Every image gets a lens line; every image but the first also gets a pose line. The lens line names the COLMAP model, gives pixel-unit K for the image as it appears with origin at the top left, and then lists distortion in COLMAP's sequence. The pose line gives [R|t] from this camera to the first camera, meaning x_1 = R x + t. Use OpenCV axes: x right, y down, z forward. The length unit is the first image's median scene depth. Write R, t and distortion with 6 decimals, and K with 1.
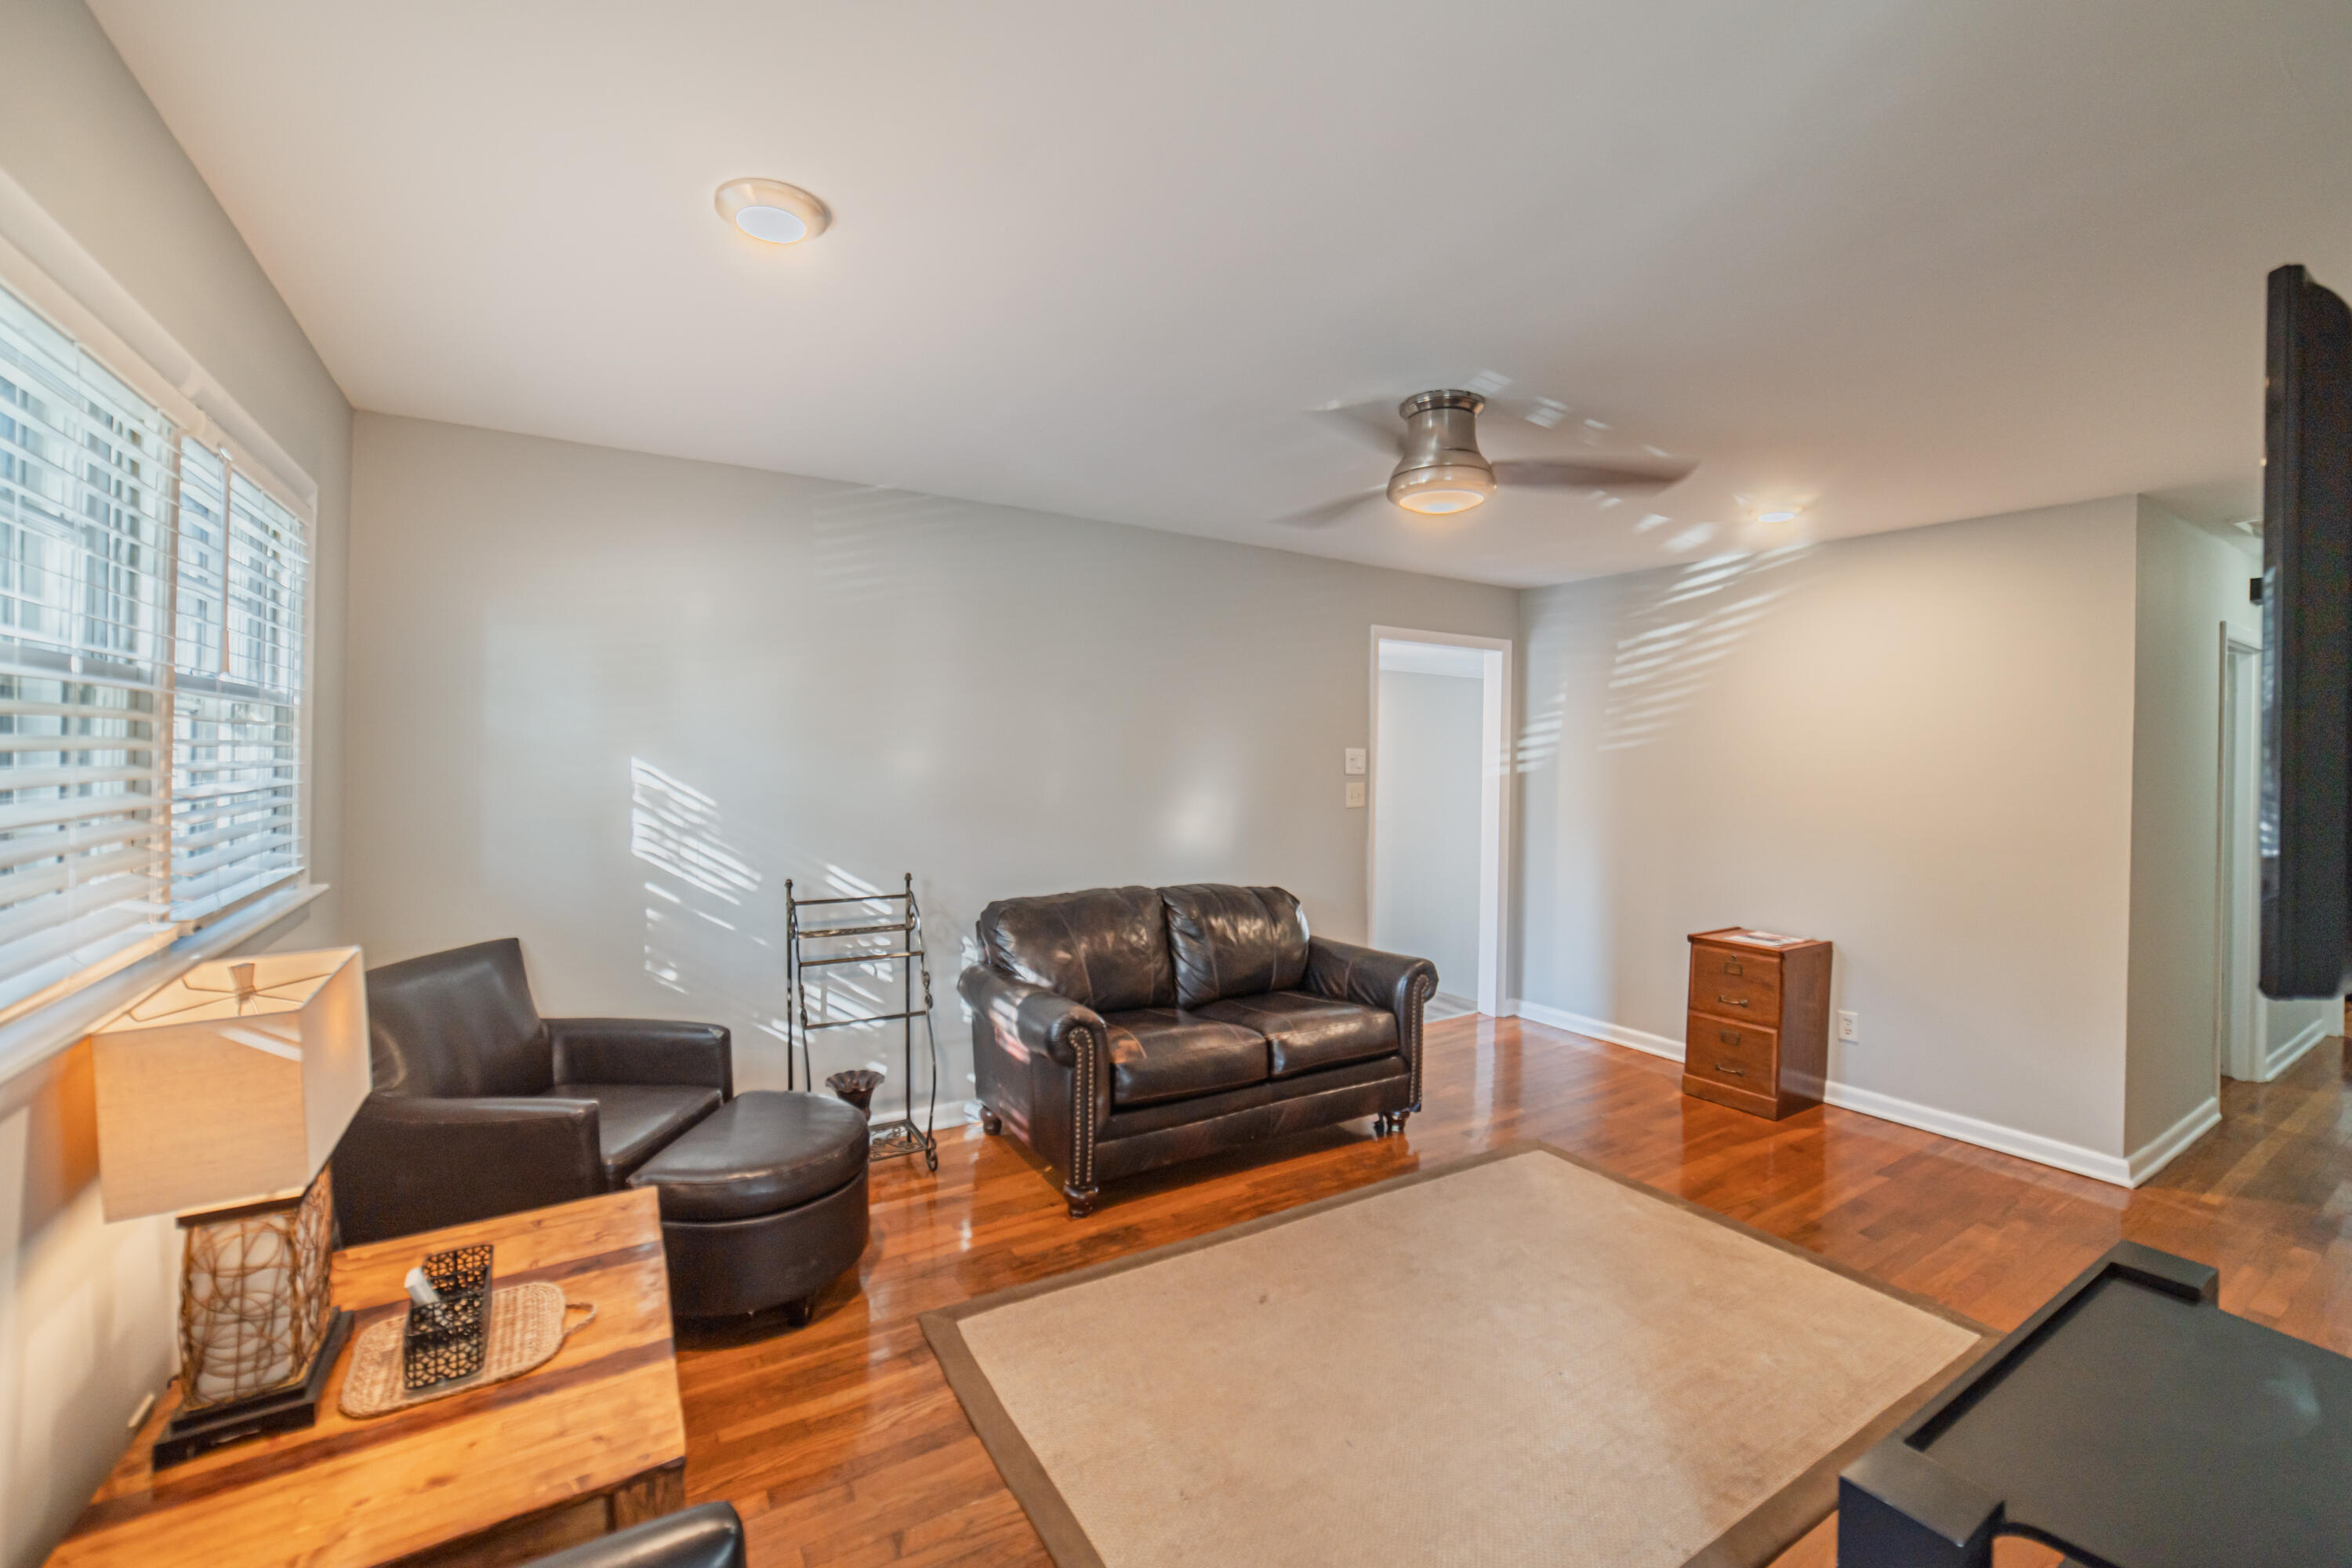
lens RADIAL K [[968.7, 0, 1187.1], [0, 968.7, 756.2], [0, 0, 1]] dist [-0.049466, 0.021626]
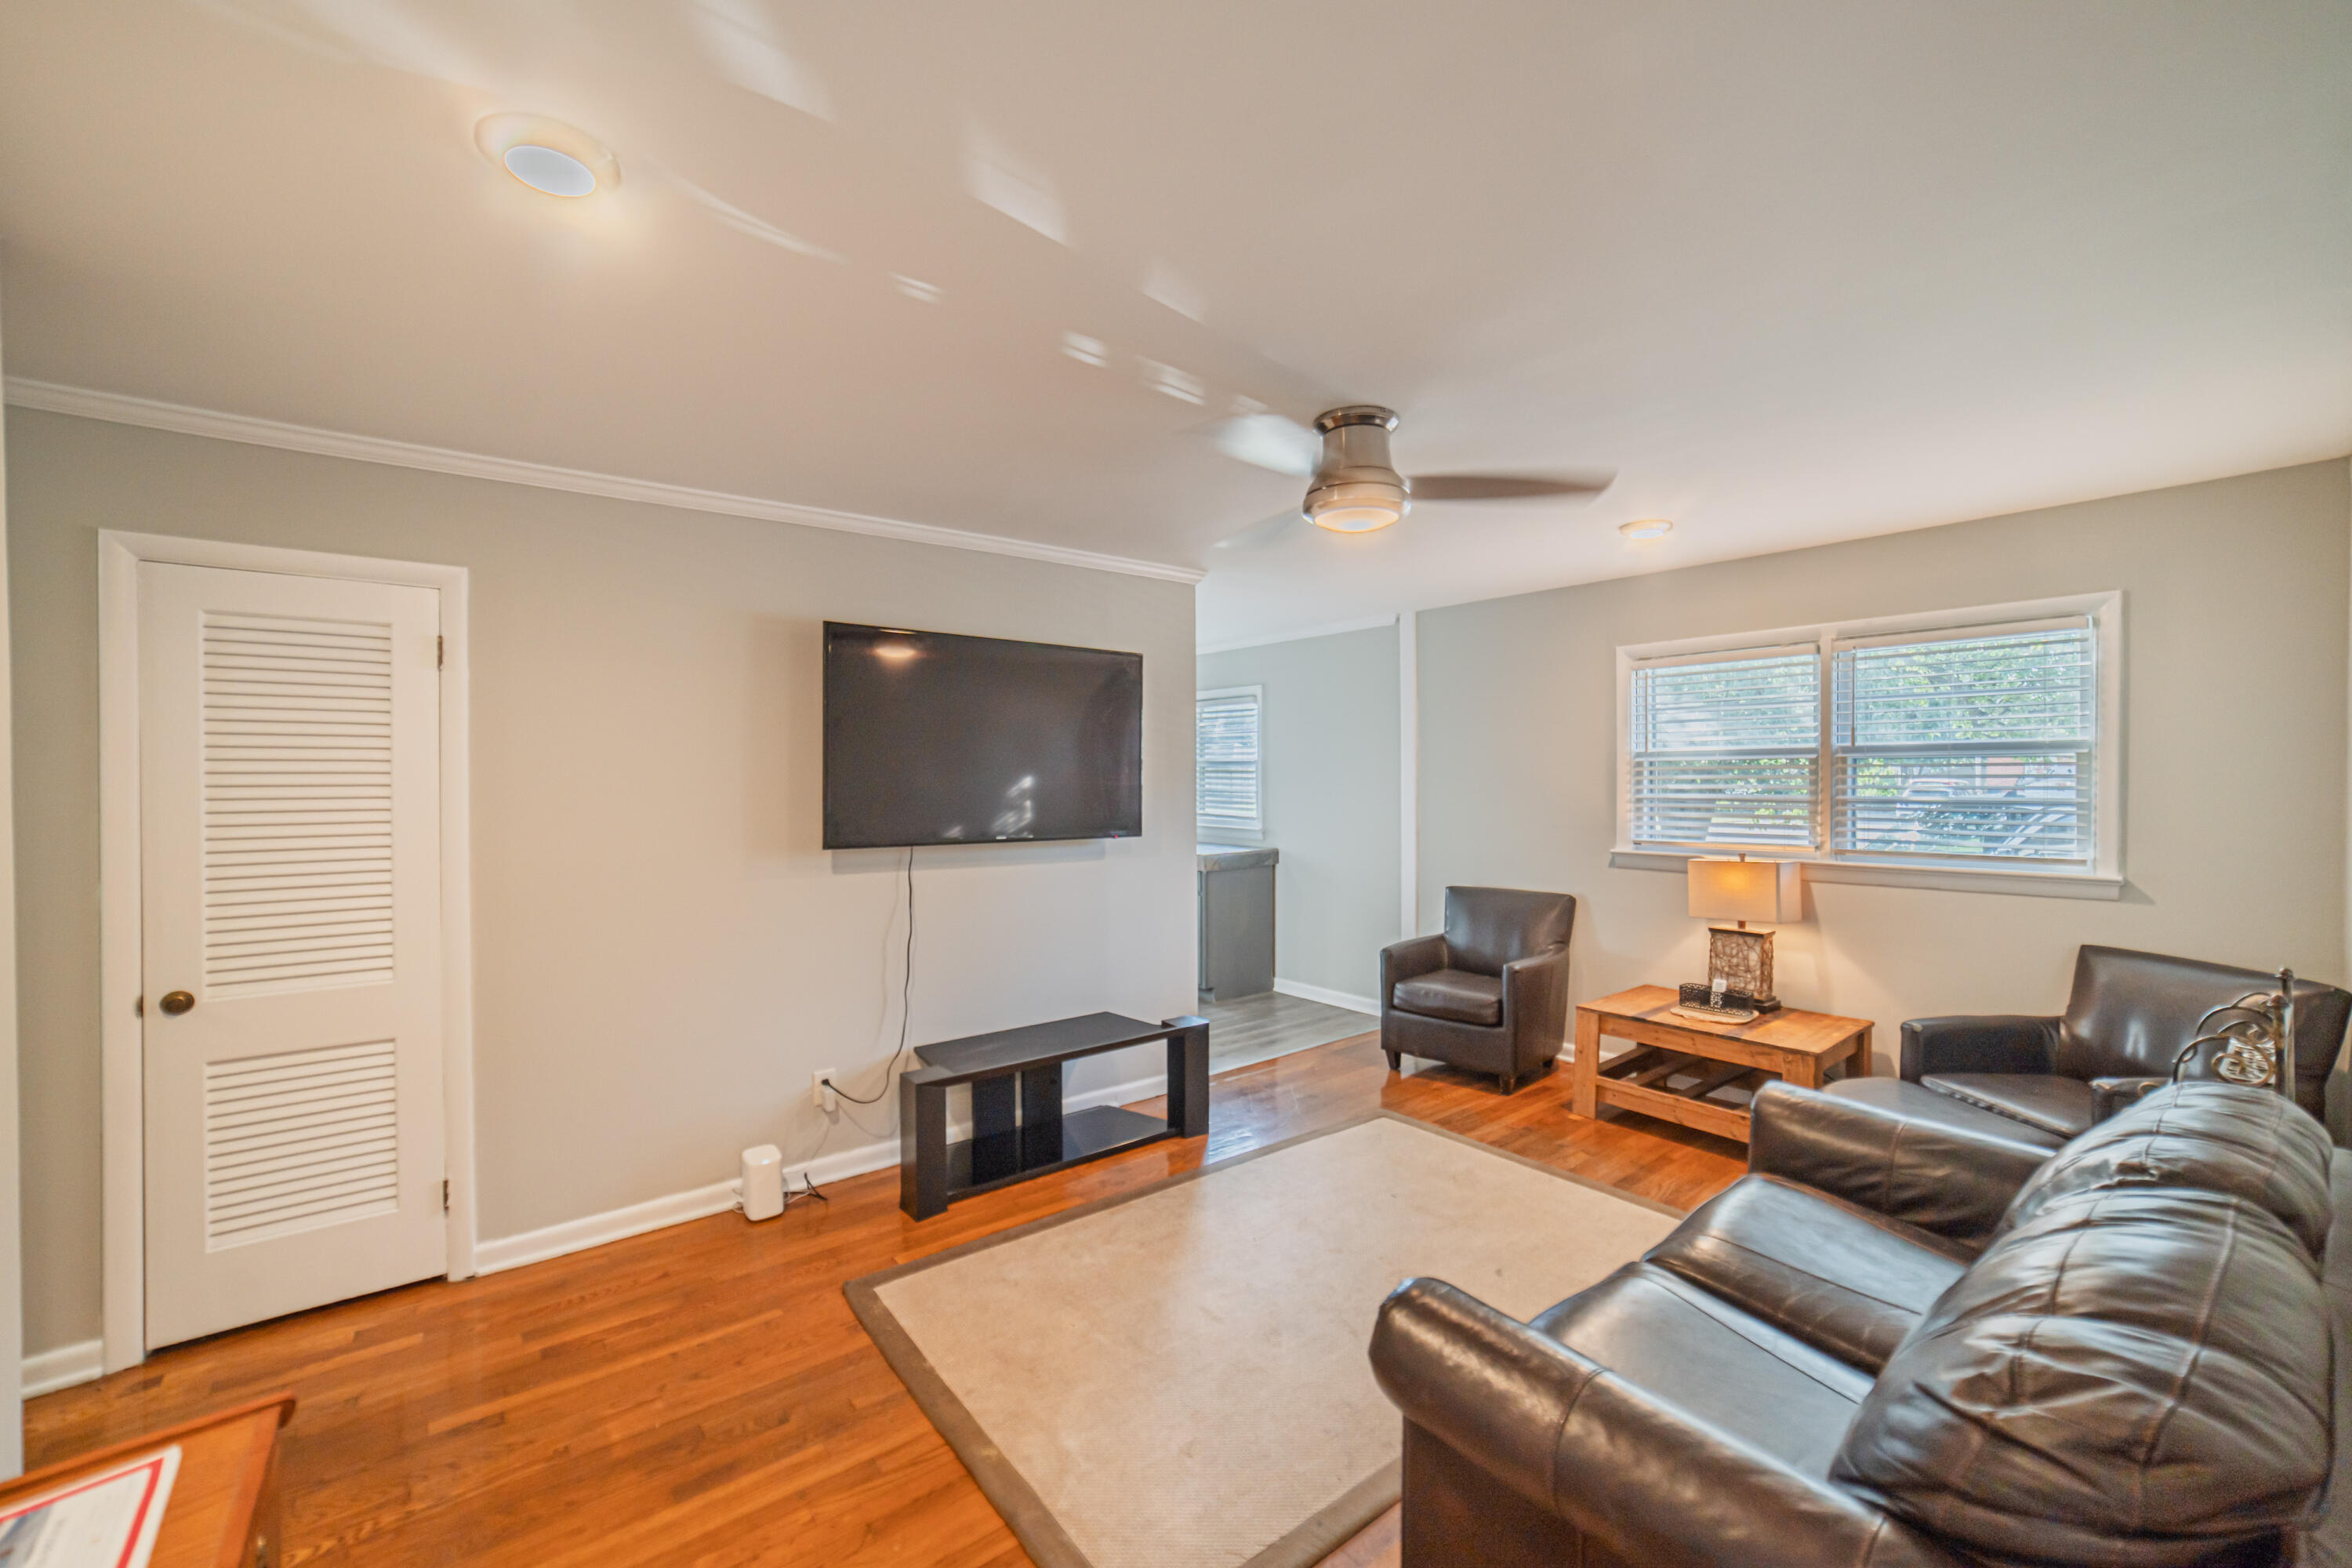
lens RADIAL K [[940.6, 0, 1181.5], [0, 940.6, 787.6], [0, 0, 1]] dist [-0.050026, 0.018763]
pose [[-0.995011, -0.006625, -0.099545, 0.416389], [-0.007678, 0.999918, 0.010204, 0.001048], [0.099469, 0.010917, -0.994981, 1.524209]]
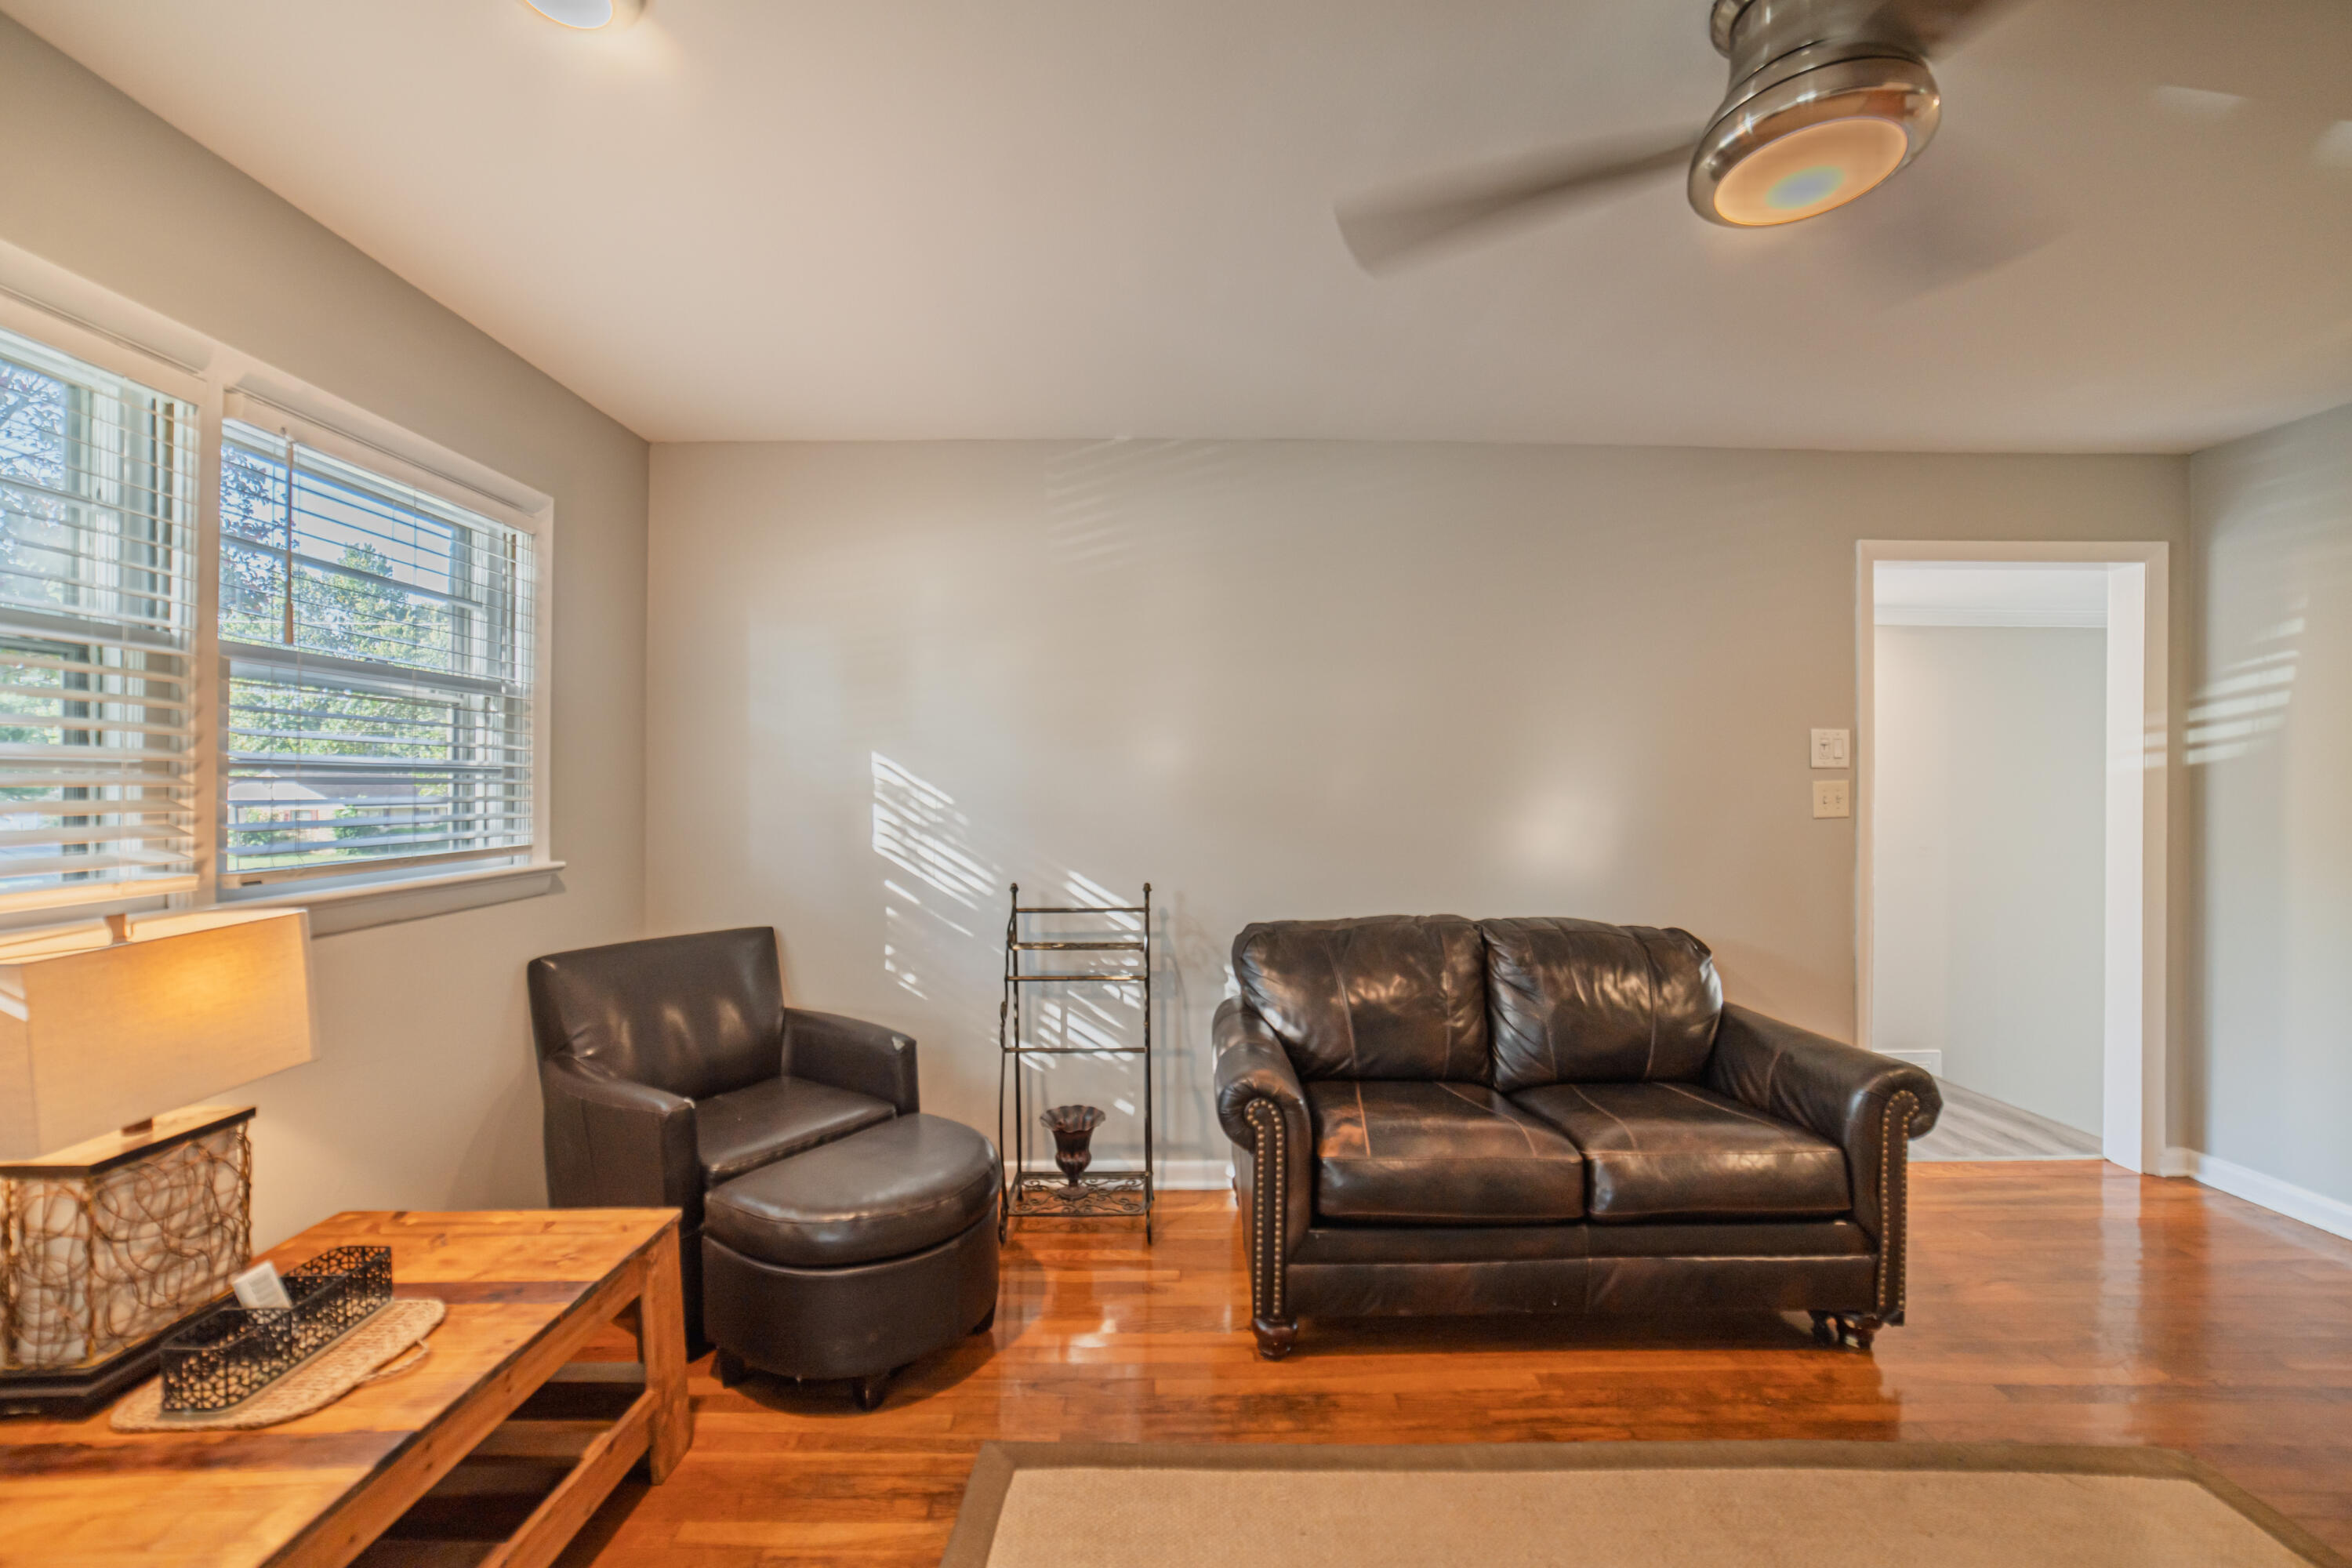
lens RADIAL K [[940.6, 0, 1181.5], [0, 940.6, 787.6], [0, 0, 1]] dist [-0.050026, 0.018763]
pose [[0.849316, -0.014180, -0.527695, 0.184115], [0.011671, 0.999899, -0.008084, 0.046047], [0.527756, 0.000707, 0.849396, 0.325310]]
